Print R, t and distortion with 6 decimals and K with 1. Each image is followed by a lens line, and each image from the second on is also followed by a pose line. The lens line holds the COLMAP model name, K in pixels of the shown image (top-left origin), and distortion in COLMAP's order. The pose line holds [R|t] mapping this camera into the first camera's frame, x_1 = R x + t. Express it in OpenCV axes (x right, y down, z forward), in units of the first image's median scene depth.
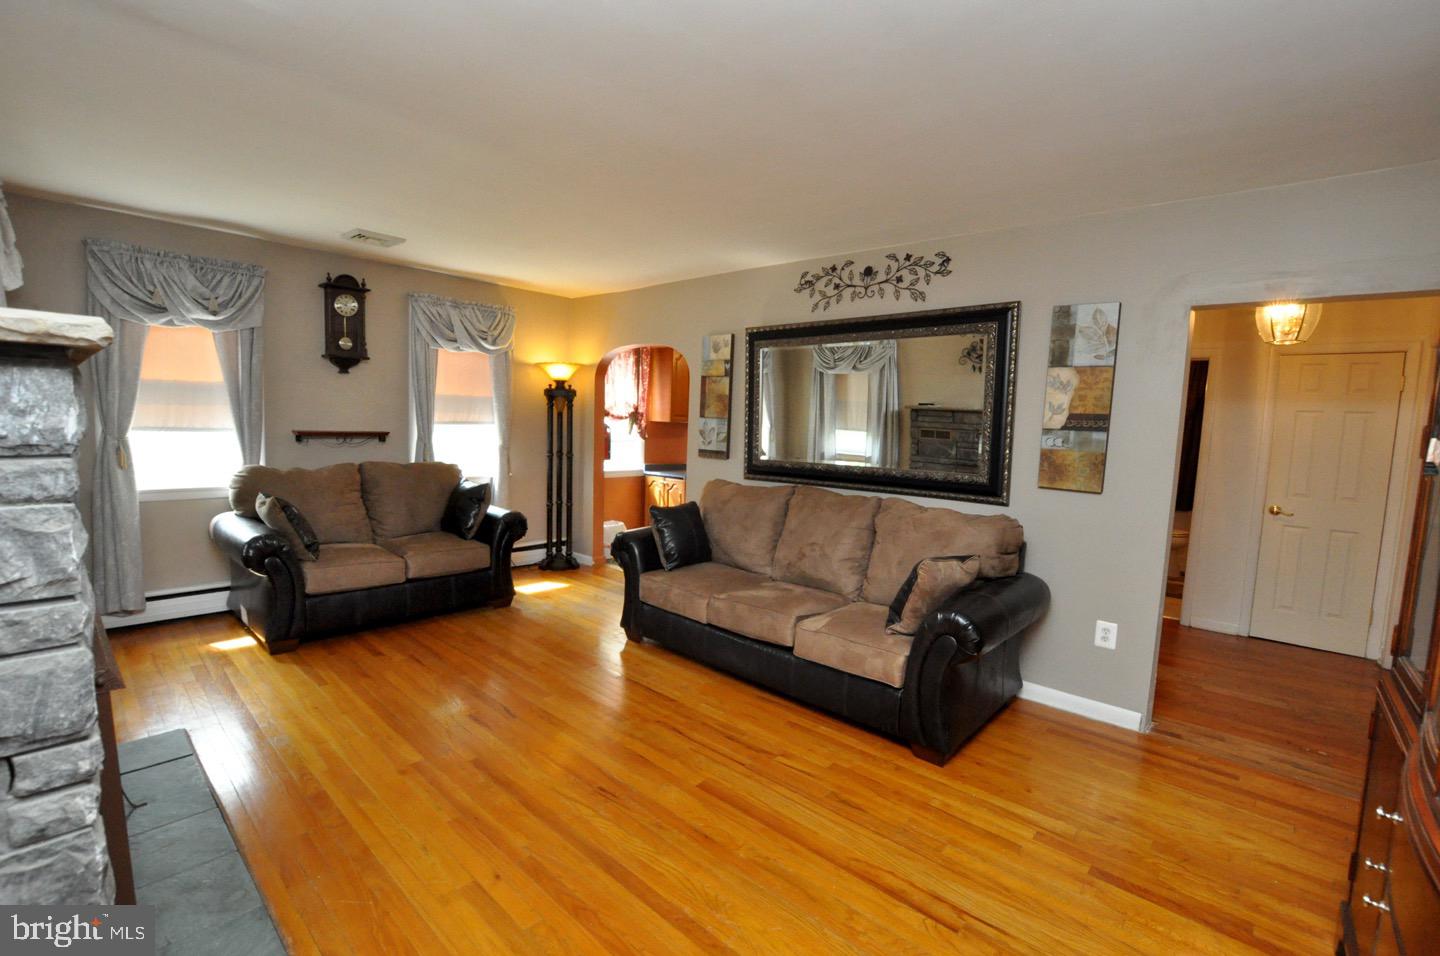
lens RADIAL K [[631.9, 0, 721.6], [0, 631.9, 479.6], [0, 0, 1]] dist [-0.032994, 0.002835]
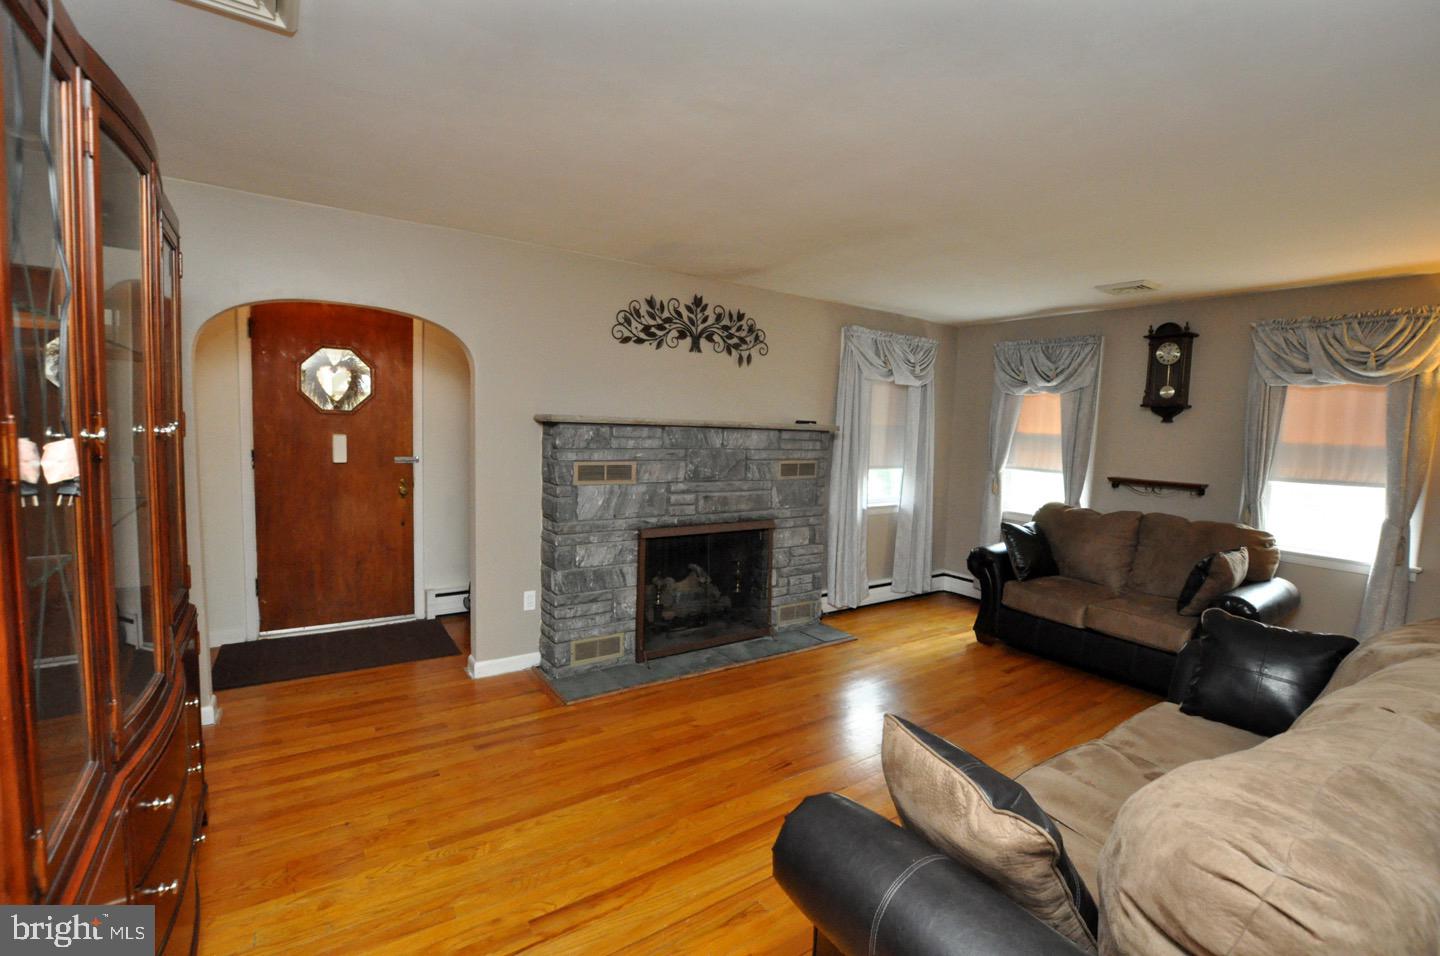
lens RADIAL K [[631.9, 0, 723.0], [0, 631.9, 480.9], [0, 0, 1]] dist [-0.032994, 0.002835]
pose [[-0.223188, 0.036950, -0.974075, 0.586502], [-0.139248, 0.987824, 0.069377, -0.058179], [0.964778, 0.151122, -0.215325, 0.642102]]
